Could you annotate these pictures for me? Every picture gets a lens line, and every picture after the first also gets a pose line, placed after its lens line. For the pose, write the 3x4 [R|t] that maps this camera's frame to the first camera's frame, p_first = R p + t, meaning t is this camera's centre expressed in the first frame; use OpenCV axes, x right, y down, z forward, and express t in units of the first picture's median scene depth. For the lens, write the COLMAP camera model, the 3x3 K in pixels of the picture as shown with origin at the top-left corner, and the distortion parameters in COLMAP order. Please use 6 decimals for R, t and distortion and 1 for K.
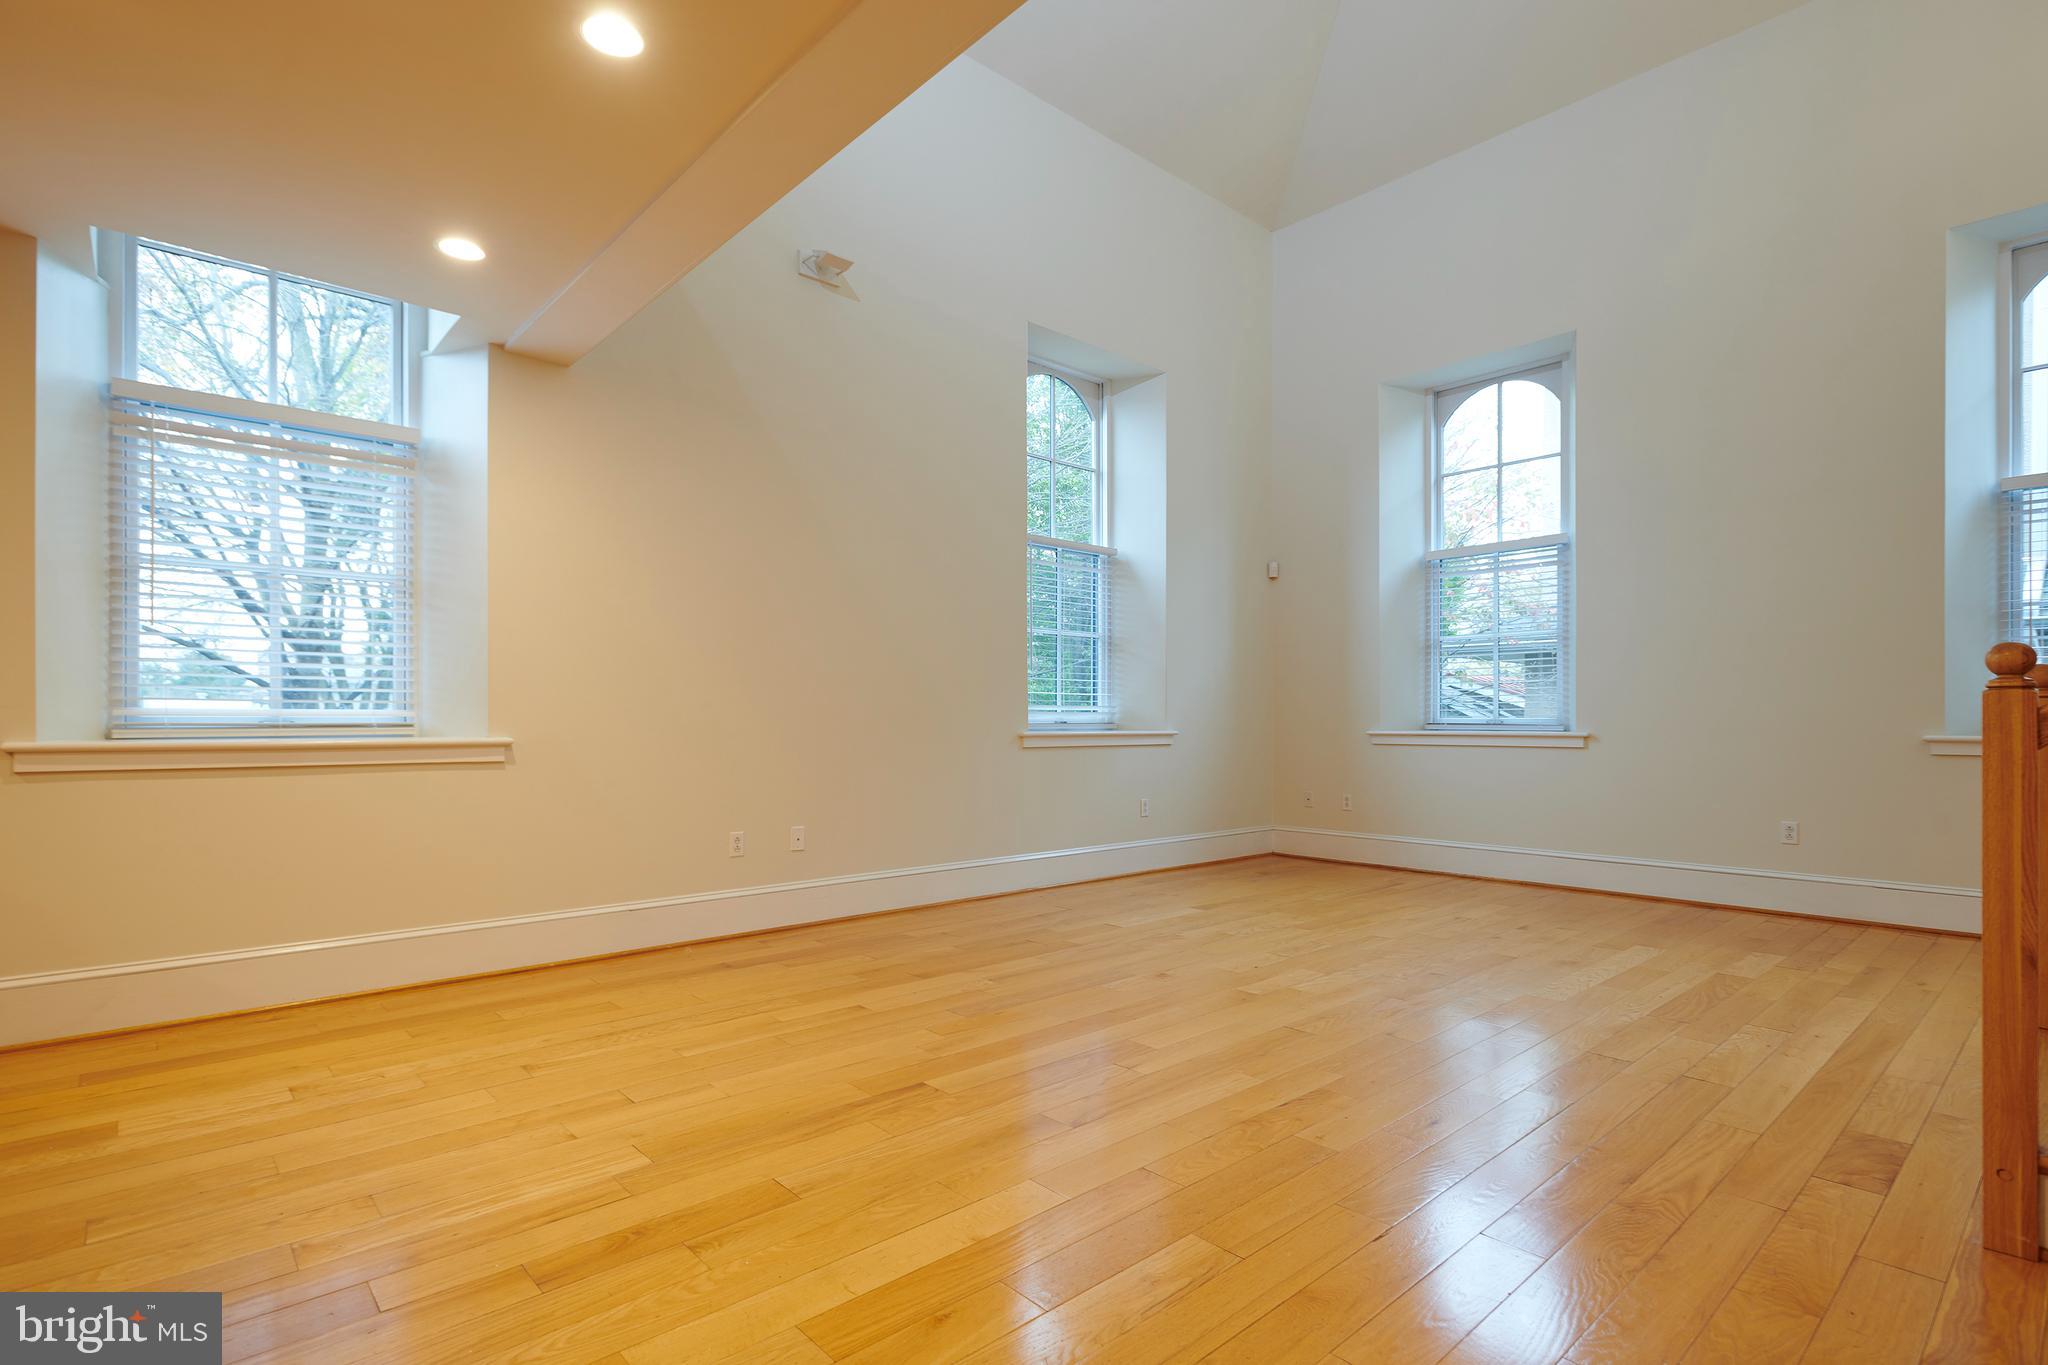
lens RADIAL K [[997.5, 0, 1029.9], [0, 997.5, 719.8], [0, 0, 1]] dist [0.000126, 0.000459]
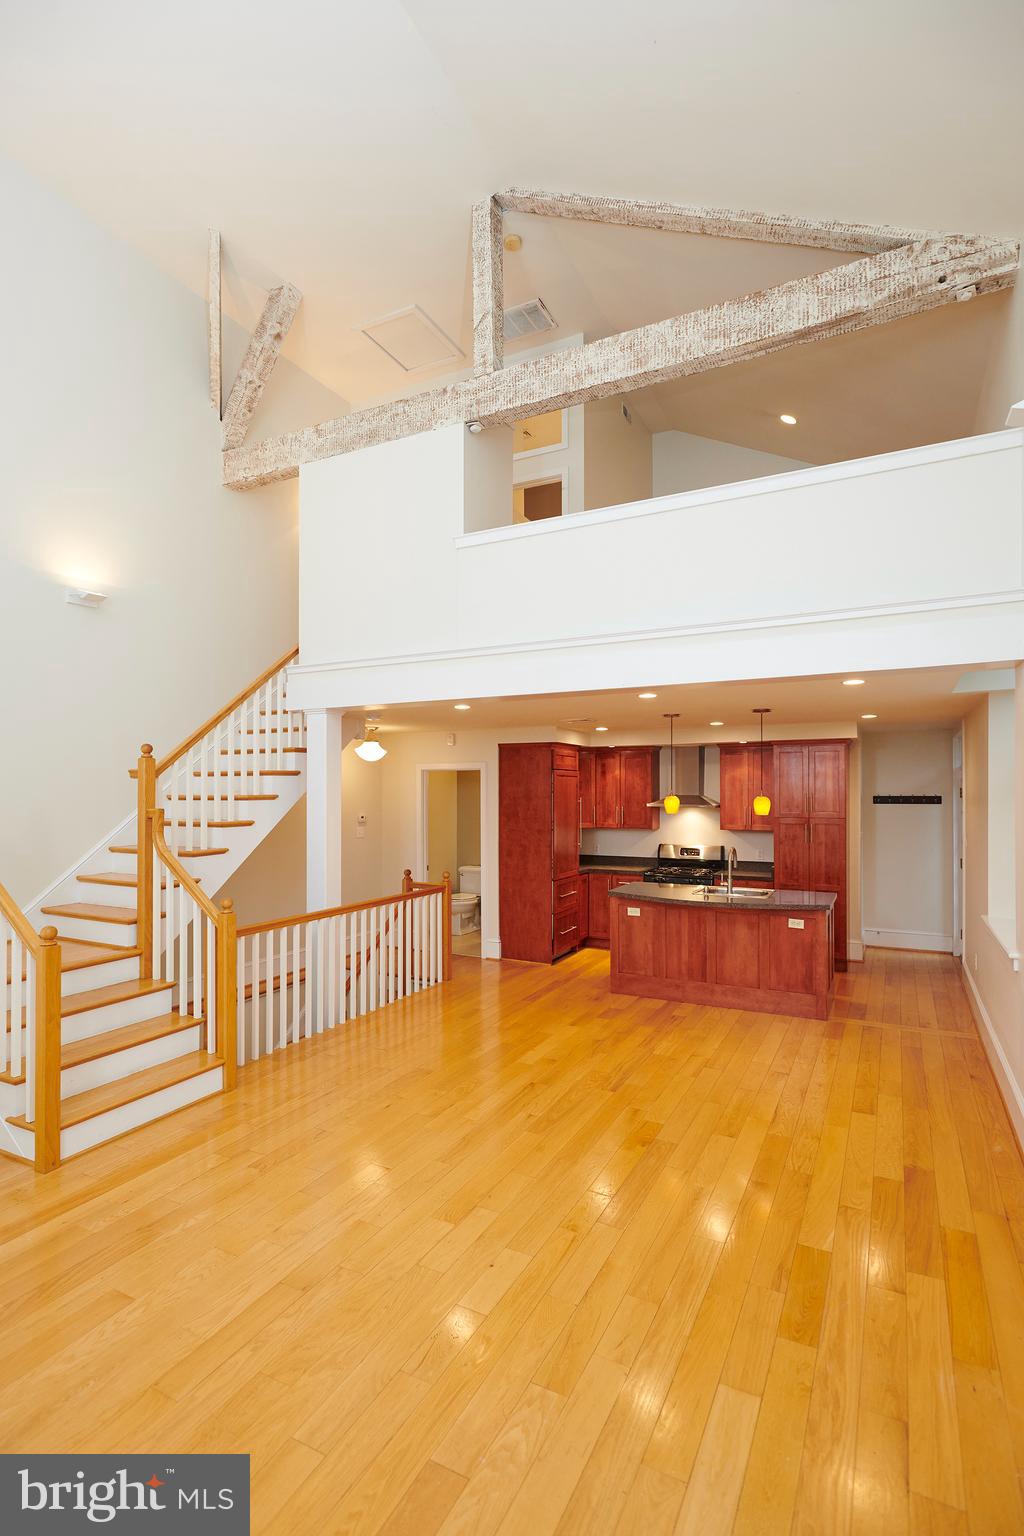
lens RADIAL K [[748.1, 0, 510.5], [0, 748.1, 788.8], [0, 0, 1]] dist [0.000126, 0.000459]
pose [[-0.937998, -0.000957, -0.346638, 0.435052], [0.001029, 0.999984, -0.005545, -0.185686], [0.346638, -0.005558, -0.937983, 1.598865]]
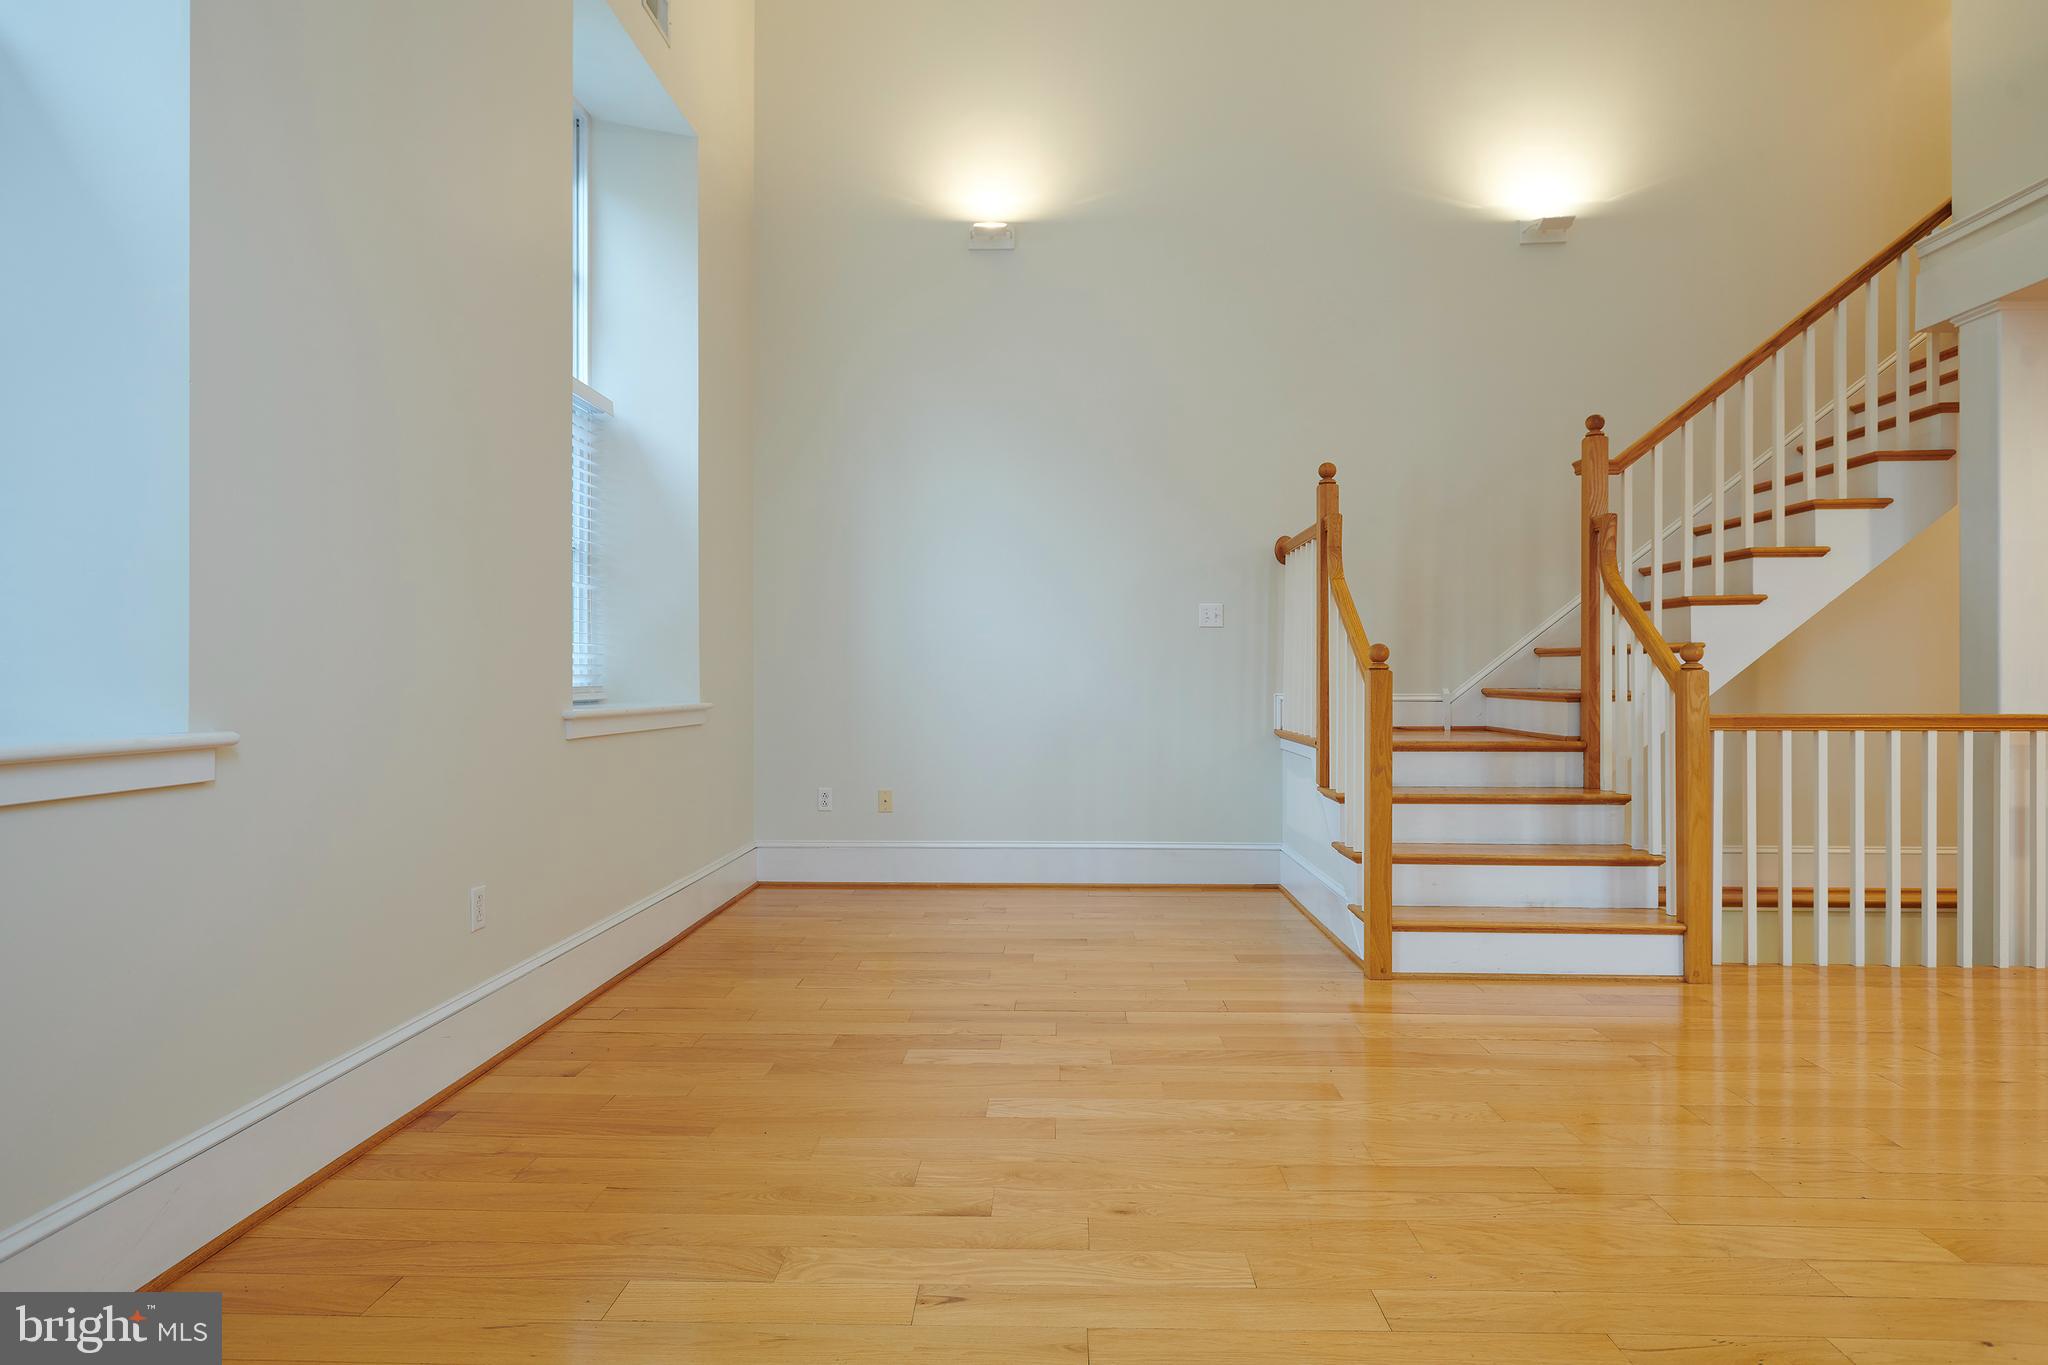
lens RADIAL K [[1172.8, 0, 1012.0], [0, 1172.8, 674.0], [0, 0, 1]] dist [0.002360, -0.003918]
pose [[-0.714370, 0.002160, 0.699765, 0.171844], [-0.001830, 0.999986, -0.004955, -0.005784], [-0.699766, -0.004820, -0.714356, 1.522457]]
